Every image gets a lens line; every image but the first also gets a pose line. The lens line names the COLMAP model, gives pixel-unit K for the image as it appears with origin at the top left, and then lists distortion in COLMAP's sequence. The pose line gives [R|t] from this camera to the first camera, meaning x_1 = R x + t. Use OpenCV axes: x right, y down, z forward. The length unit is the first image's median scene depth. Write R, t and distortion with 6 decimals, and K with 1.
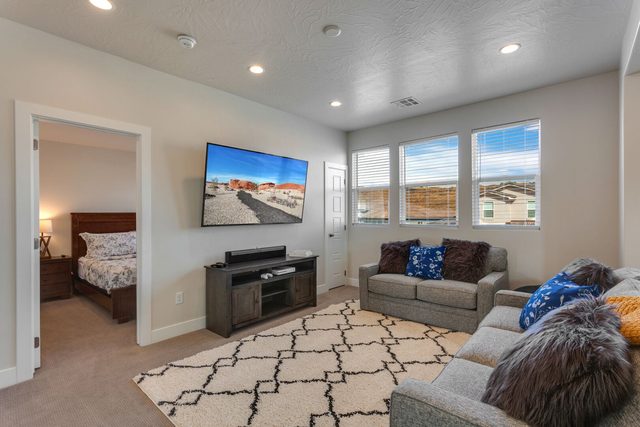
lens RADIAL K [[307.1, 0, 322.6], [0, 307.1, 212.2], [0, 0, 1]] dist [0.003847, 0.000802]
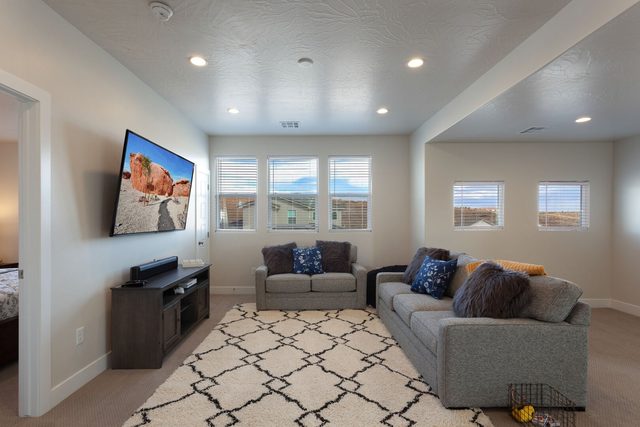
lens RADIAL K [[307.1, 0, 323.3], [0, 307.1, 218.2], [0, 0, 1]] dist [0.003847, 0.000802]
pose [[0.741543, 0.010080, 0.670830, -0.470644], [-0.007673, 0.999949, -0.006544, 0.002540], [-0.670862, -0.000294, 0.741582, 0.068696]]
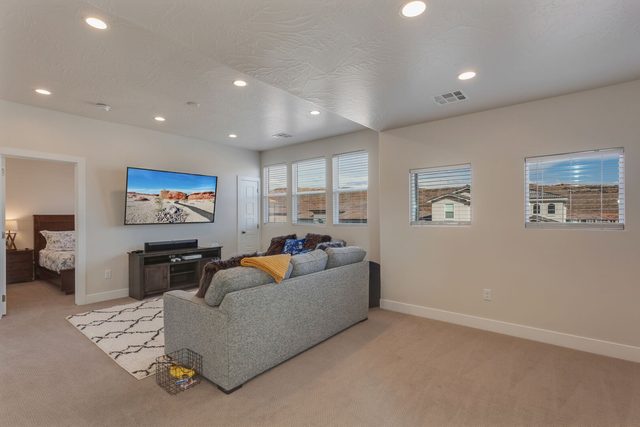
lens RADIAL K [[307.1, 0, 321.8], [0, 307.1, 212.7], [0, 0, 1]] dist [0.003847, 0.000802]
pose [[0.998843, -0.000567, 0.048092, 0.423264], [0.000656, 0.999998, -0.001834, -0.006078], [-0.048091, 0.001864, 0.998841, -0.444926]]
